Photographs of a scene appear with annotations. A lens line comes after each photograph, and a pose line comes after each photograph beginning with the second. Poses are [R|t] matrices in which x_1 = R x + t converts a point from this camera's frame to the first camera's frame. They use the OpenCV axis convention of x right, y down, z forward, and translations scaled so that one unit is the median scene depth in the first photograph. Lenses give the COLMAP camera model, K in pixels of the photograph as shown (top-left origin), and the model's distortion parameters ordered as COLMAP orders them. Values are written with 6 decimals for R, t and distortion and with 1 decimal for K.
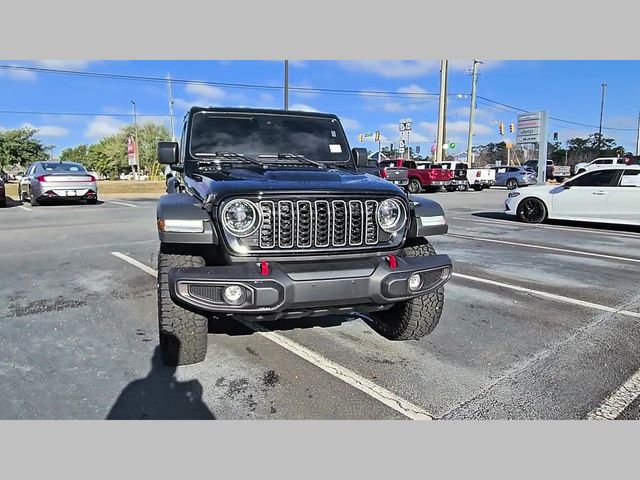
lens RADIAL K [[439.6, 0, 310.4], [0, 439.6, 238.9], [0, 0, 1]] dist [0.005452, -0.004977]
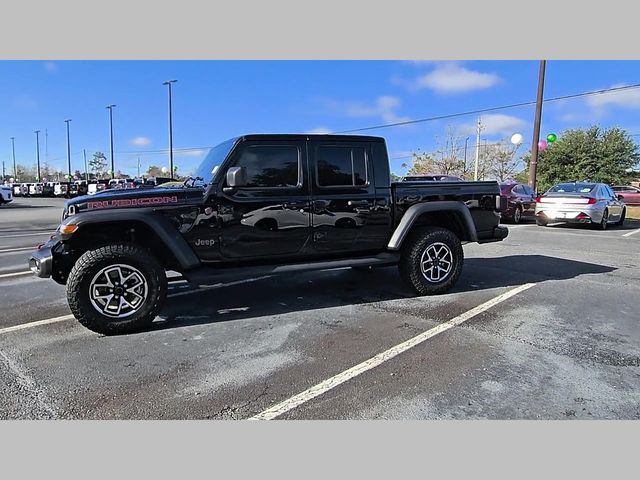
lens RADIAL K [[439.6, 0, 315.3], [0, 439.6, 241.3], [0, 0, 1]] dist [0.005452, -0.004977]
pose [[0.099342, 0.113834, -0.988521, 1.185554], [-0.158166, 0.982611, 0.097258, -0.178077], [0.982402, 0.146689, 0.115619, 1.157021]]
